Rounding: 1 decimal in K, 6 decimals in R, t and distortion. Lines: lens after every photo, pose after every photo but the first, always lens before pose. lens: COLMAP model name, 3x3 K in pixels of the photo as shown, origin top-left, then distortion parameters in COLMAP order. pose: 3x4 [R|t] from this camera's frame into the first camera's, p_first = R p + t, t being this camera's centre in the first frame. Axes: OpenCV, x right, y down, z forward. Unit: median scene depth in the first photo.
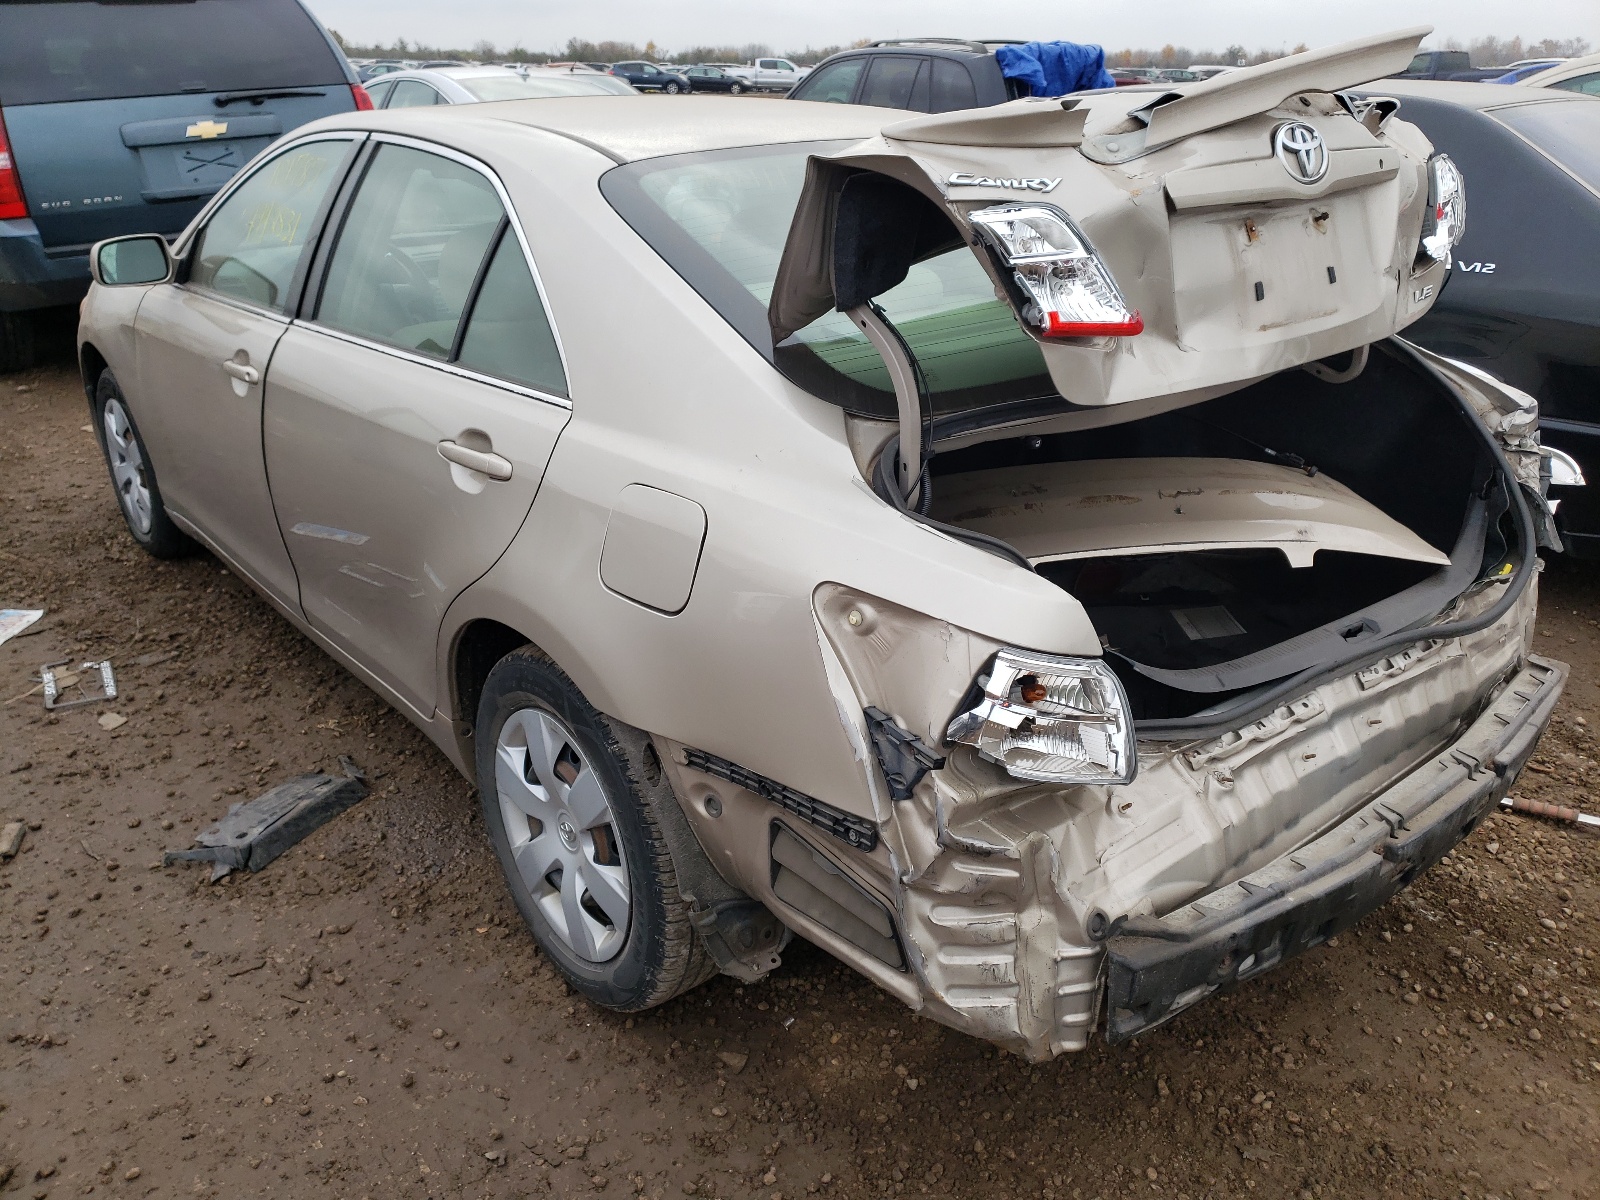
lens RADIAL K [[1221.3, 0, 803.1], [0, 1221.3, 594.0], [0, 0, 1]] dist [0.021535, -0.008604]
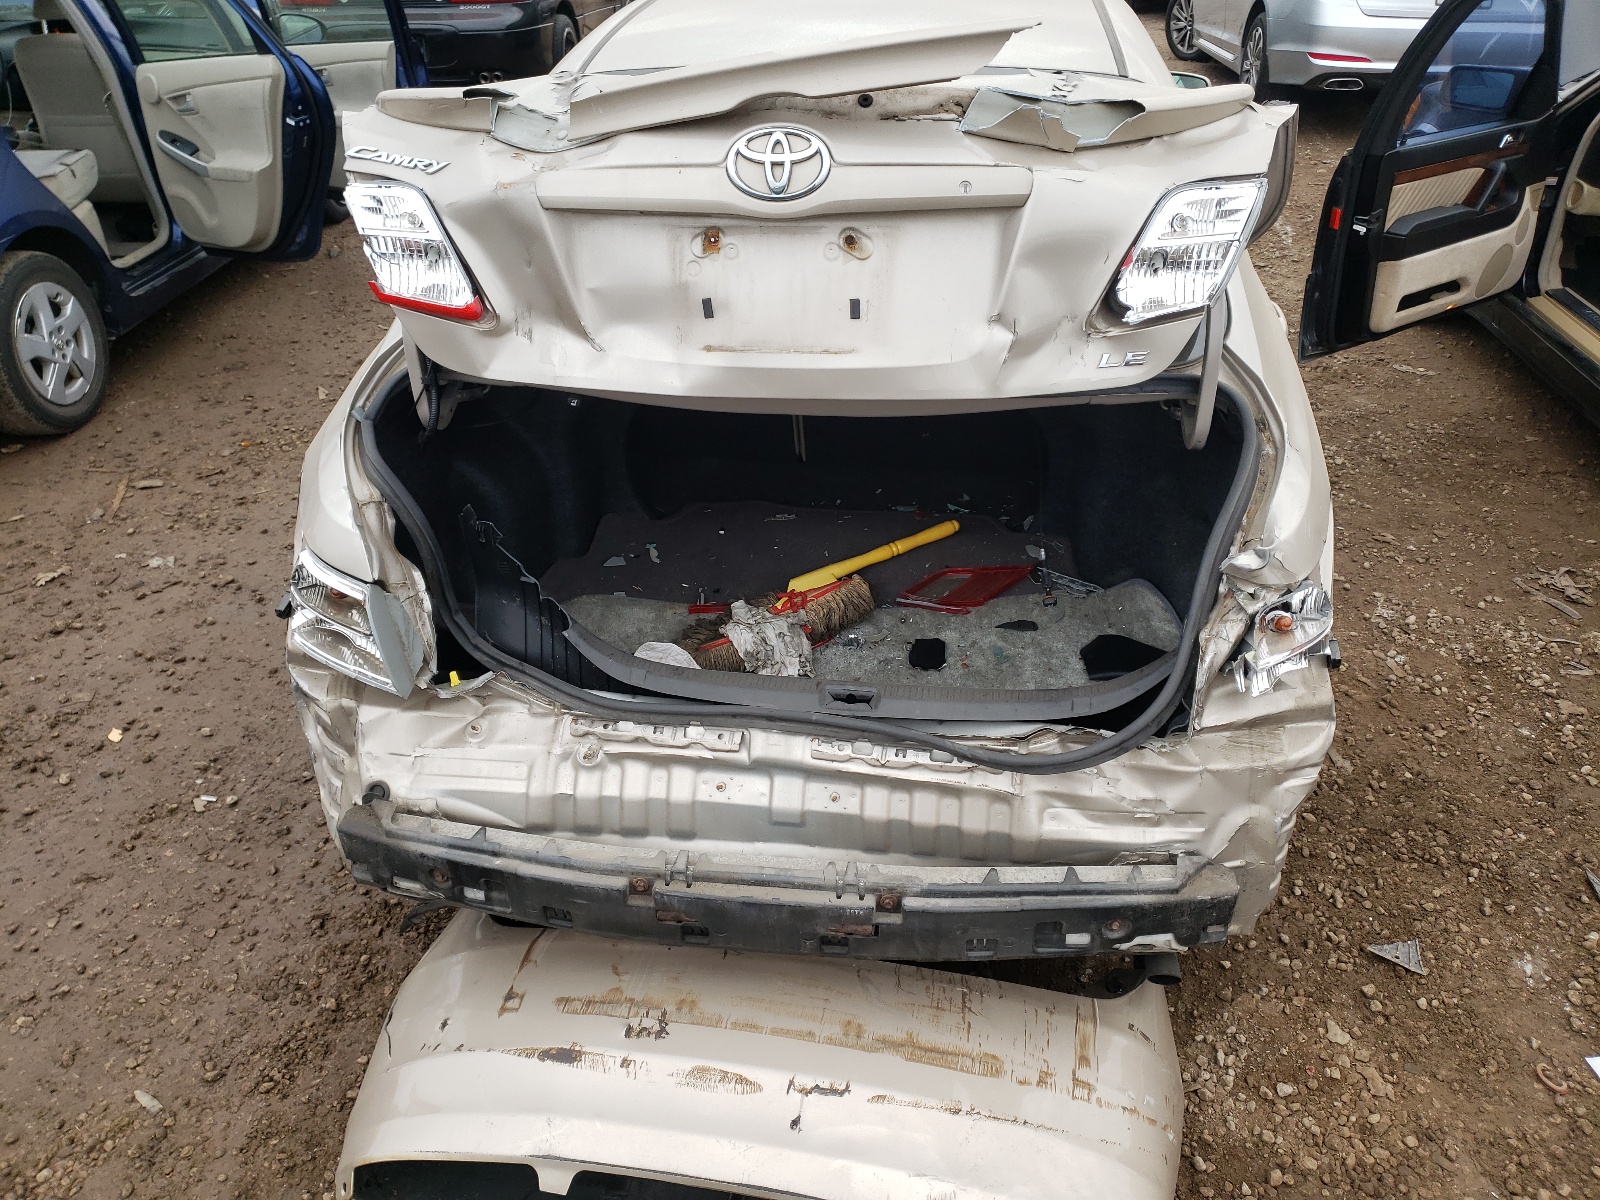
lens RADIAL K [[1221.3, 0, 799.6], [0, 1221.3, 609.0], [0, 0, 1]] dist [0.021535, -0.008604]
pose [[0.697659, 0.375554, -0.610108, 1.015884], [-0.267204, 0.926546, 0.264791, -0.281720], [0.664736, -0.021710, 0.746763, 0.315864]]
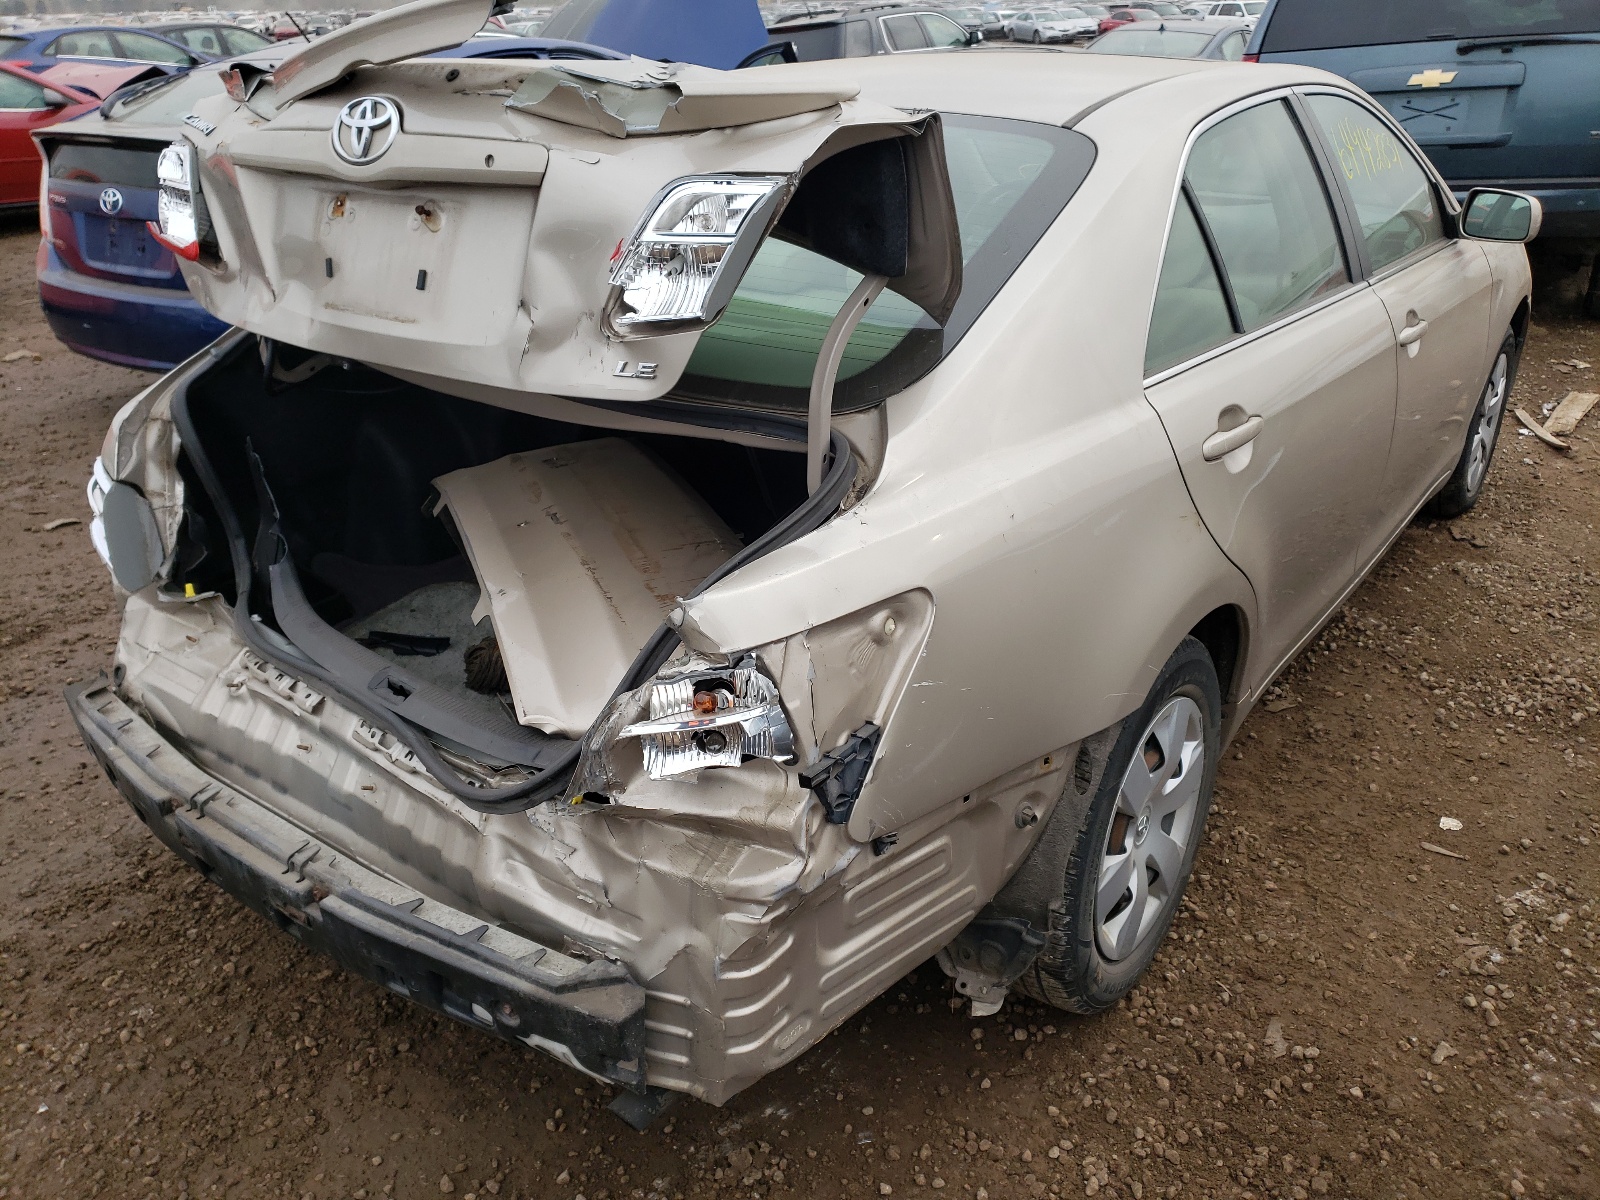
lens RADIAL K [[1221.3, 0, 802.1], [0, 1221.3, 592.0], [0, 0, 1]] dist [0.021535, -0.008604]
pose [[0.250127, 0.405110, -0.879388, 1.342885], [-0.369076, 0.879575, 0.300218, -0.424231], [0.895109, 0.249469, 0.369521, 0.974700]]
